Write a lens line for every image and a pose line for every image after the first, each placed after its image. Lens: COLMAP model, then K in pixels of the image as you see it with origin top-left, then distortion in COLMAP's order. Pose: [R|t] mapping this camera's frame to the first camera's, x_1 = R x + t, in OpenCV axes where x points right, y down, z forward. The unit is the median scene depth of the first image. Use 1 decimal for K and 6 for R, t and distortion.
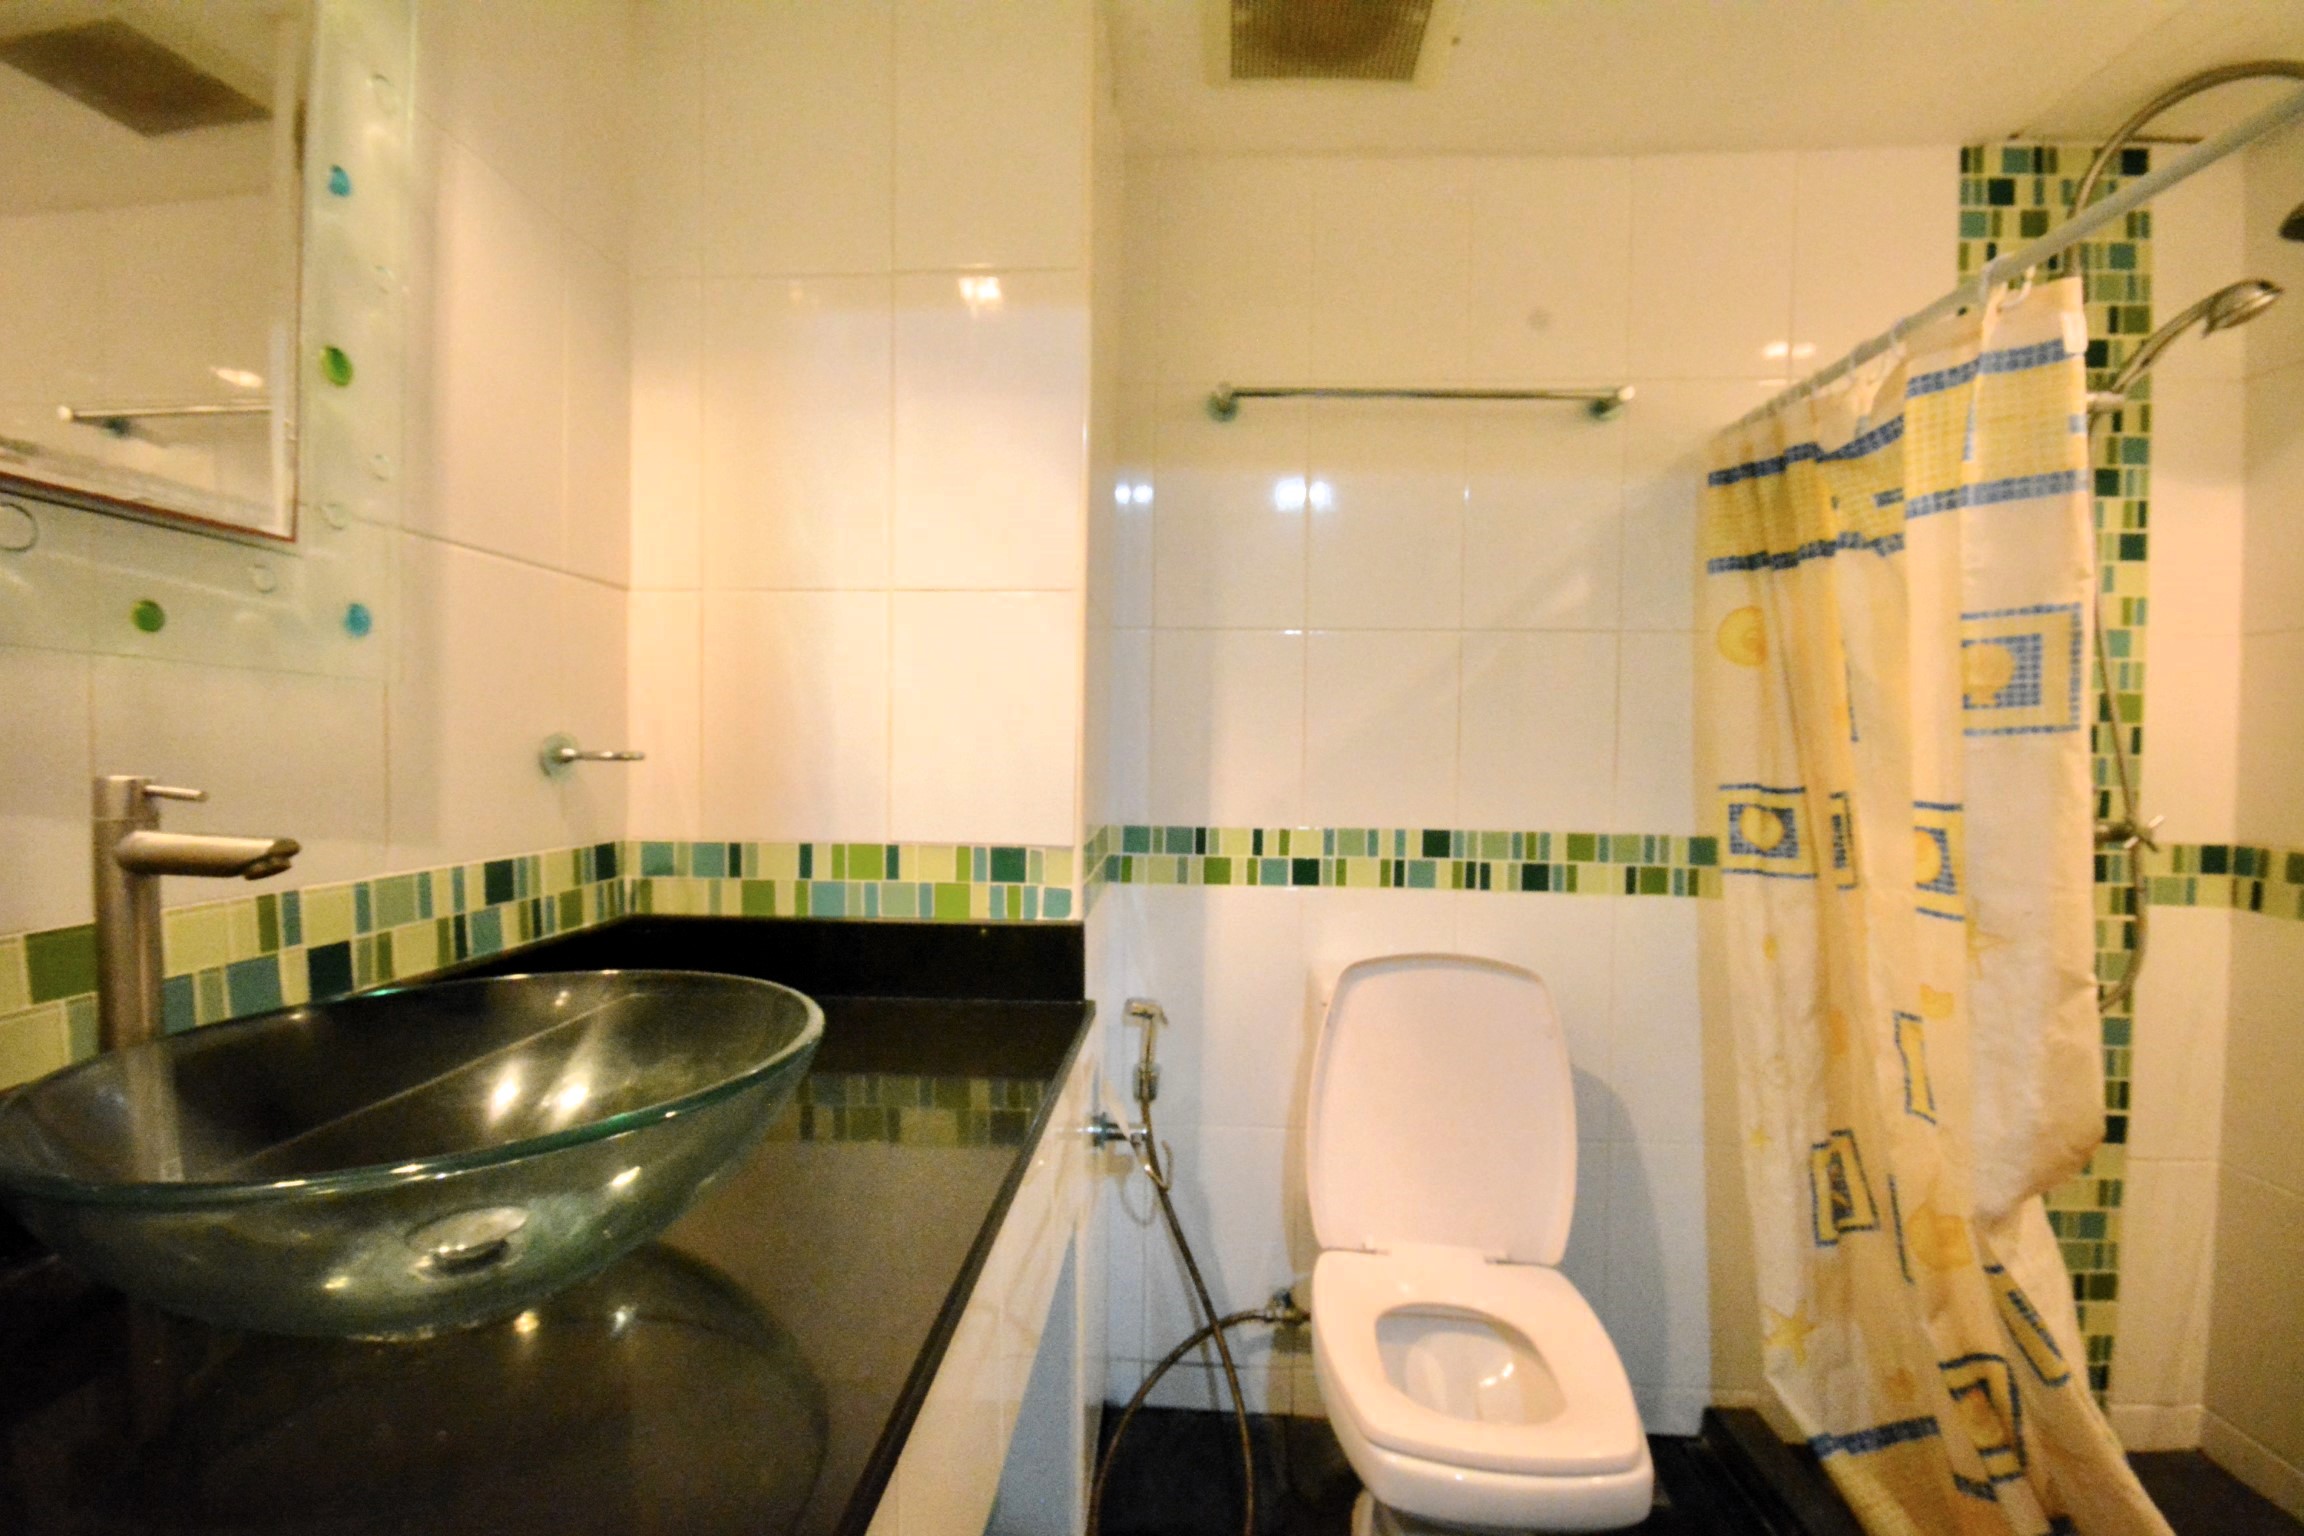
lens RADIAL K [[1007.2, 0, 1168.3], [0, 1007.2, 774.0], [0, 0, 1]] dist [0.002353, -0.011633]
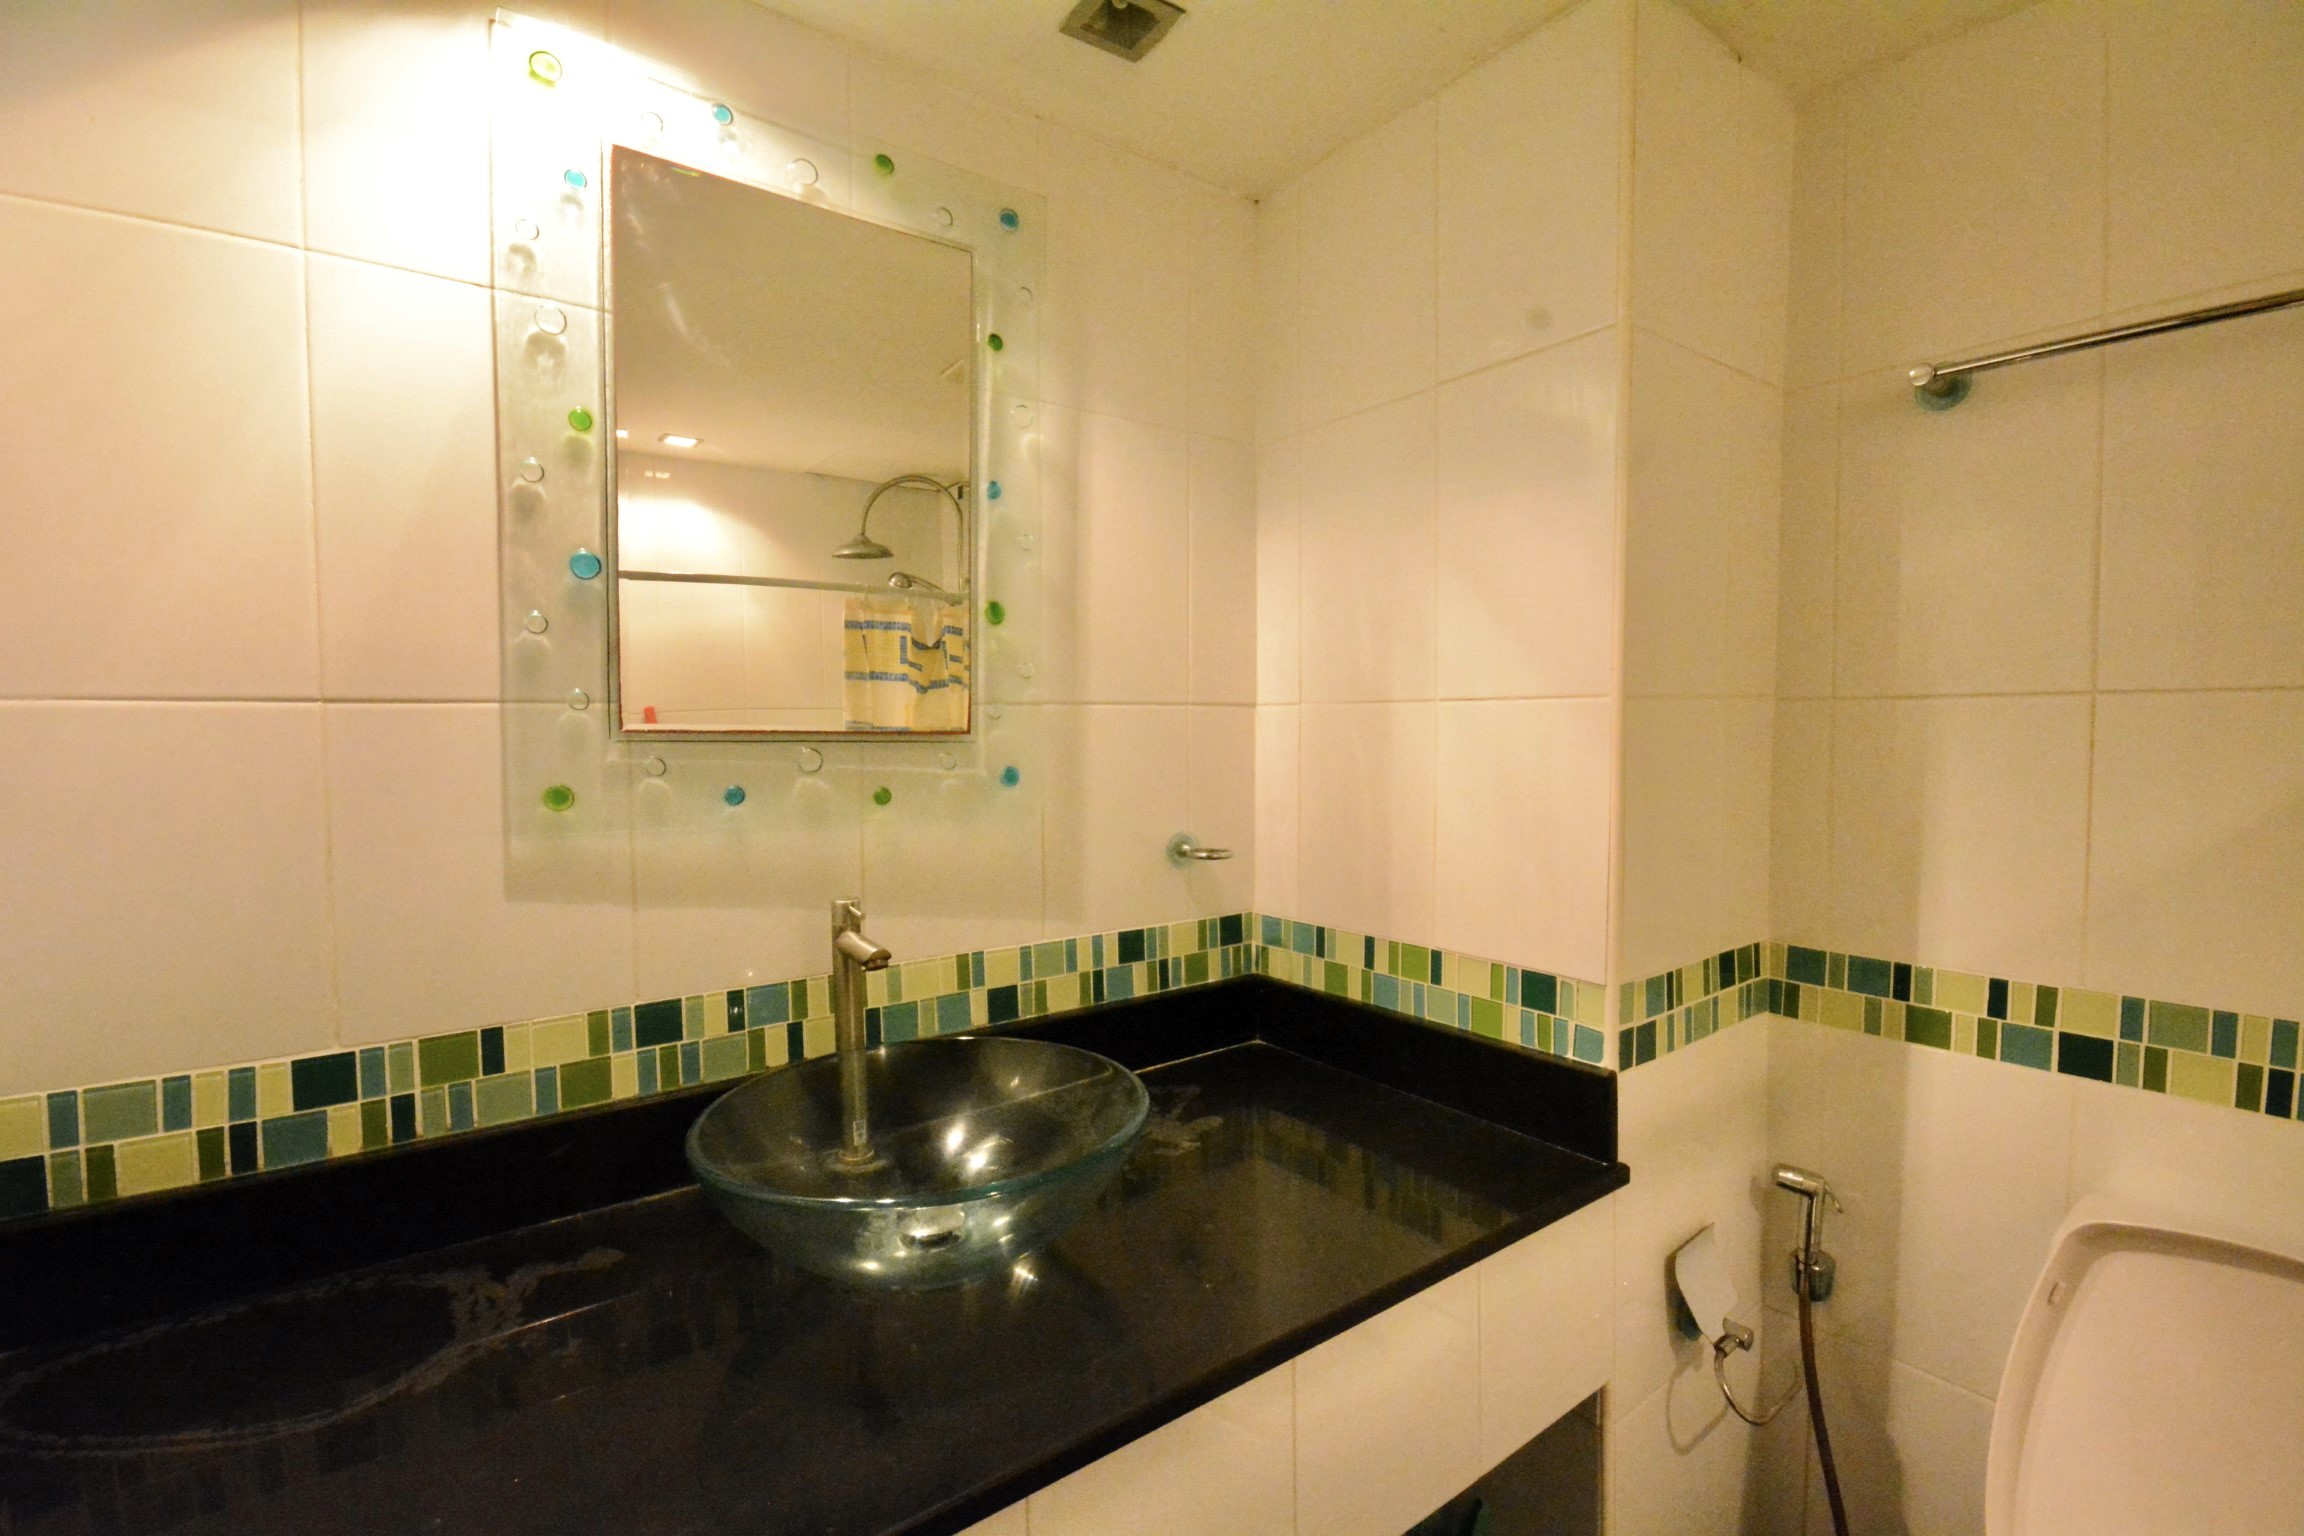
lens RADIAL K [[1007.2, 0, 1150.9], [0, 1007.2, 772.5], [0, 0, 1]] dist [0.002353, -0.011633]
pose [[0.632524, 0.018016, -0.774331, 0.278787], [-0.009936, 0.999836, 0.015146, -0.103577], [0.774477, -0.001886, 0.632599, 0.115733]]
